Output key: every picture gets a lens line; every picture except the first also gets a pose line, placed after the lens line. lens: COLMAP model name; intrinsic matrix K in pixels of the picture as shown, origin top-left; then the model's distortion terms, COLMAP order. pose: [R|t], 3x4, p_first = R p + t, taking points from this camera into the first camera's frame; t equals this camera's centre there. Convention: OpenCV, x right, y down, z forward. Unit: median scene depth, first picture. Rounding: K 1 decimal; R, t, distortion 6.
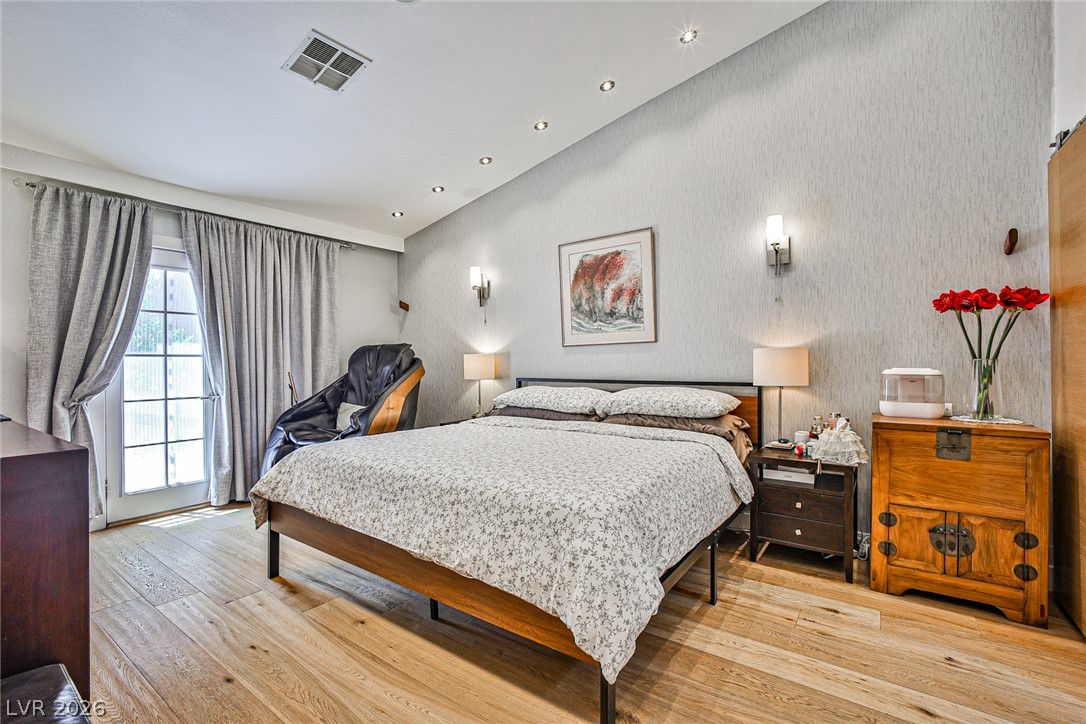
lens RADIAL K [[484.7, 0, 547.2], [0, 484.7, 357.7], [0, 0, 1]] dist [-0.031677, 0.010407]
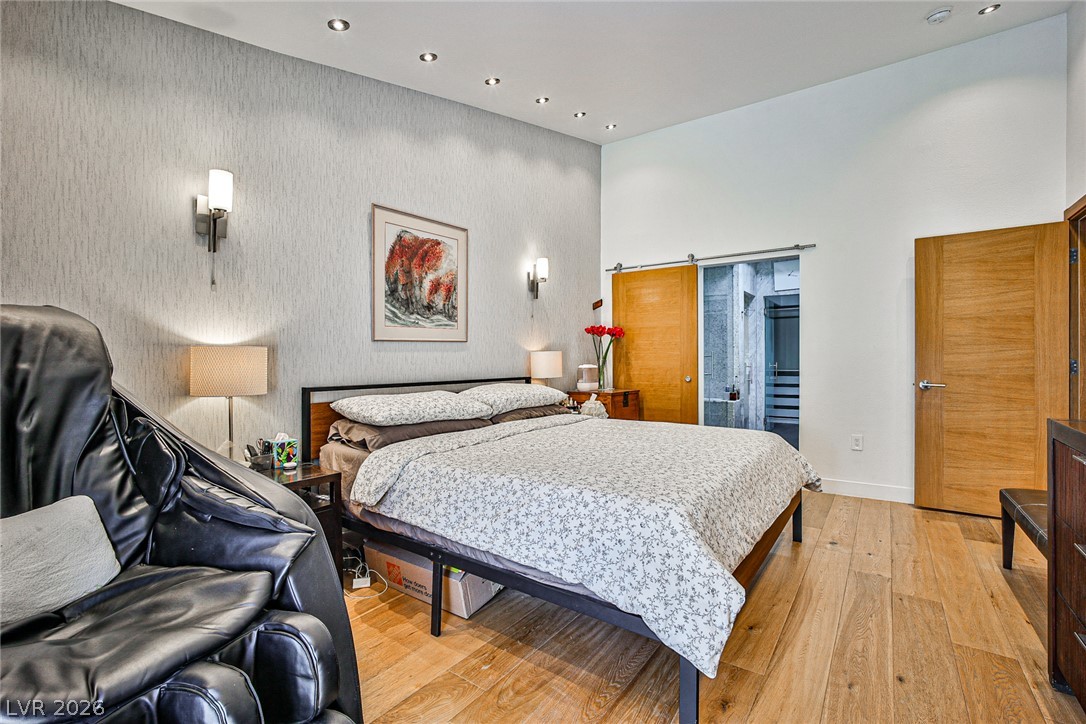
lens RADIAL K [[484.7, 0, 539.8], [0, 484.7, 356.7], [0, 0, 1]] dist [-0.031677, 0.010407]
pose [[0.015006, 0.009858, 0.999839, -0.797922], [-0.003076, 0.999947, -0.009812, 0.008806], [-0.999883, -0.002928, 0.015035, 0.827245]]
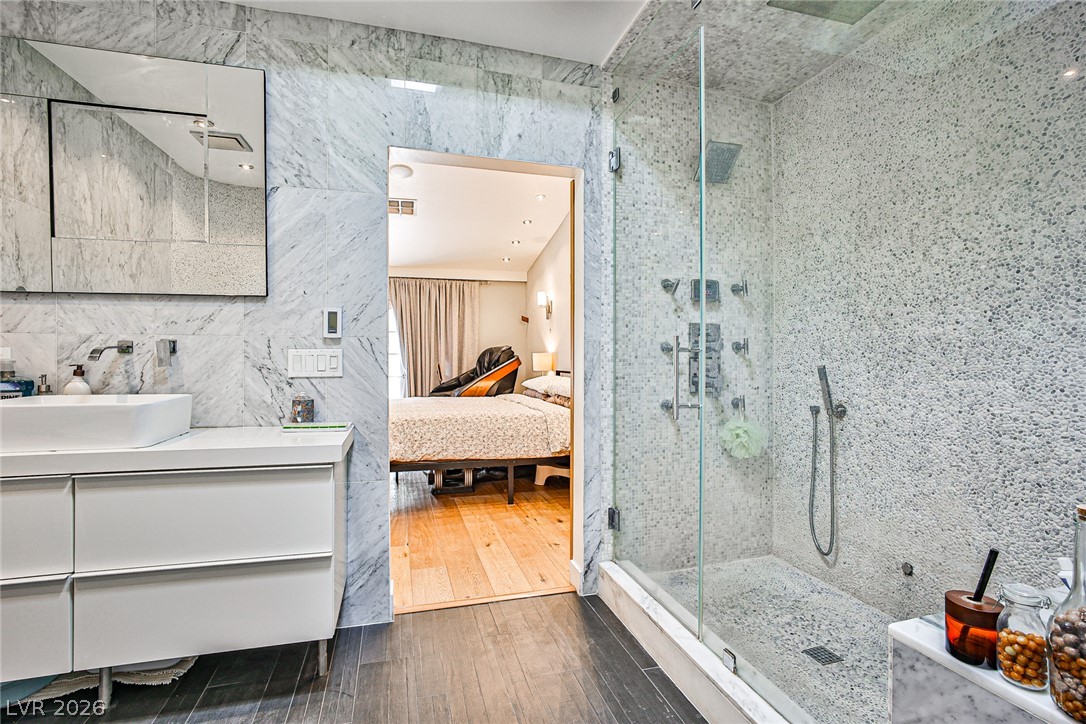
lens RADIAL K [[484.7, 0, 541.7], [0, 484.7, 359.4], [0, 0, 1]] dist [-0.031677, 0.010407]
pose [[0.788160, 0.005771, -0.615443, 0.911895], [0.000149, 0.999954, 0.009567, -0.001866], [0.615470, -0.007632, 0.788123, -0.151510]]
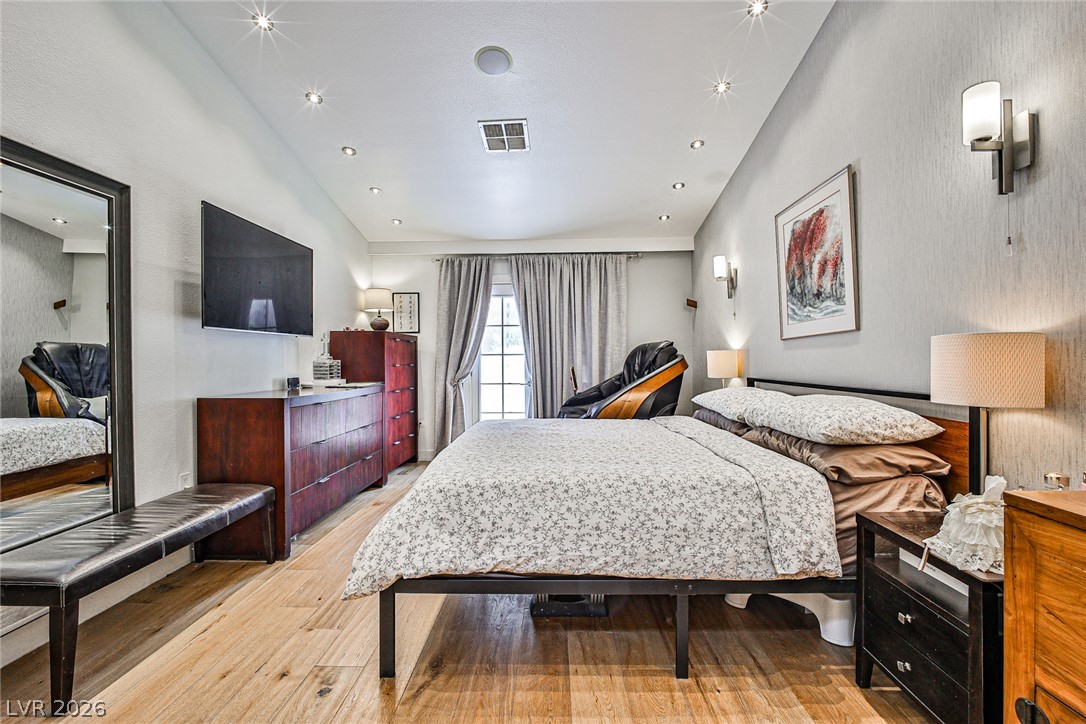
lens RADIAL K [[484.7, 0, 549.0], [0, 484.7, 356.7], [0, 0, 1]] dist [-0.031677, 0.010407]
pose [[0.567816, -0.002353, -0.823152, 0.535119], [0.007569, 0.999969, 0.002363, 0.000096], [0.823121, -0.007572, 0.567816, 0.251250]]
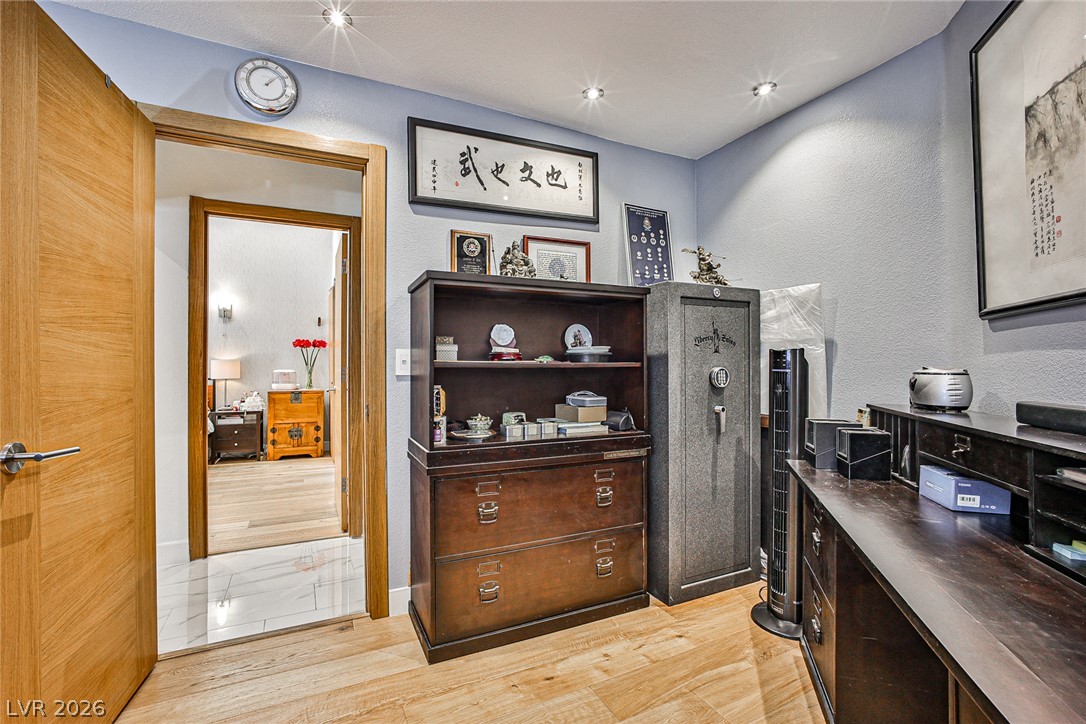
lens RADIAL K [[484.7, 0, 536.1], [0, 484.7, 359.2], [0, 0, 1]] dist [-0.031677, 0.010407]
pose [[0.489476, 0.009268, 0.871967, -0.540220], [-0.008021, 0.999949, -0.006125, -0.018121], [-0.871980, -0.003996, 0.489526, -0.955624]]
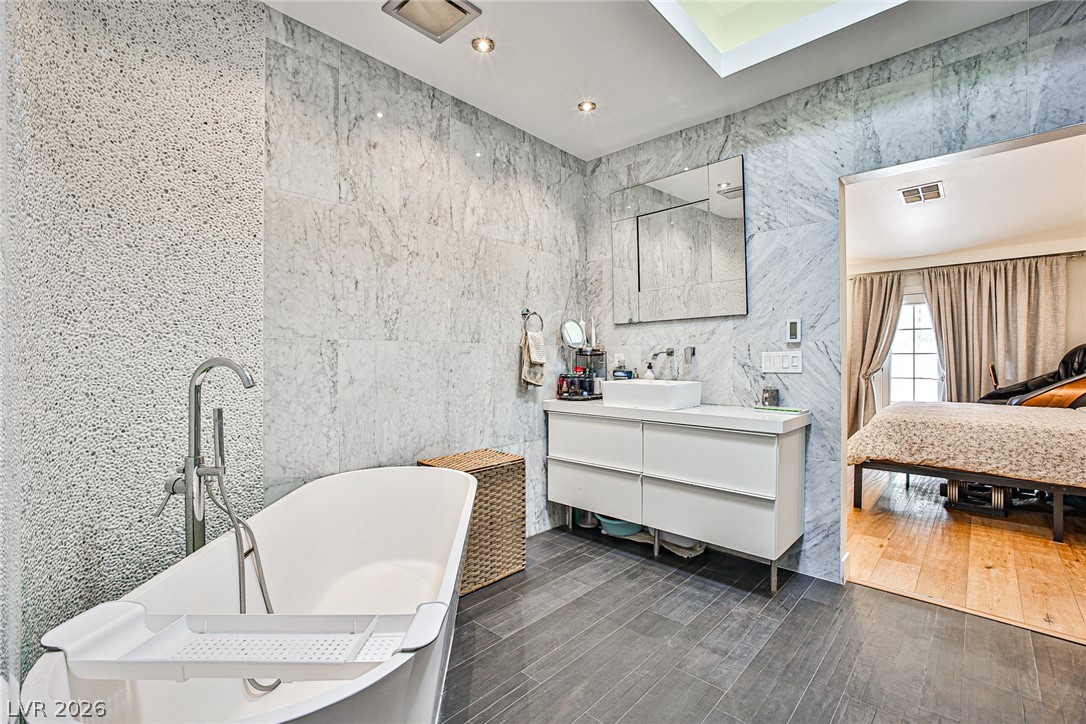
lens RADIAL K [[484.7, 0, 543.8], [0, 484.7, 362.4], [0, 0, 1]] dist [-0.031677, 0.010407]
pose [[-0.129496, 0.010786, -0.991521, 1.131386], [0.009662, 0.999907, 0.009615, -0.002149], [0.991533, -0.008335, -0.129588, -0.135769]]
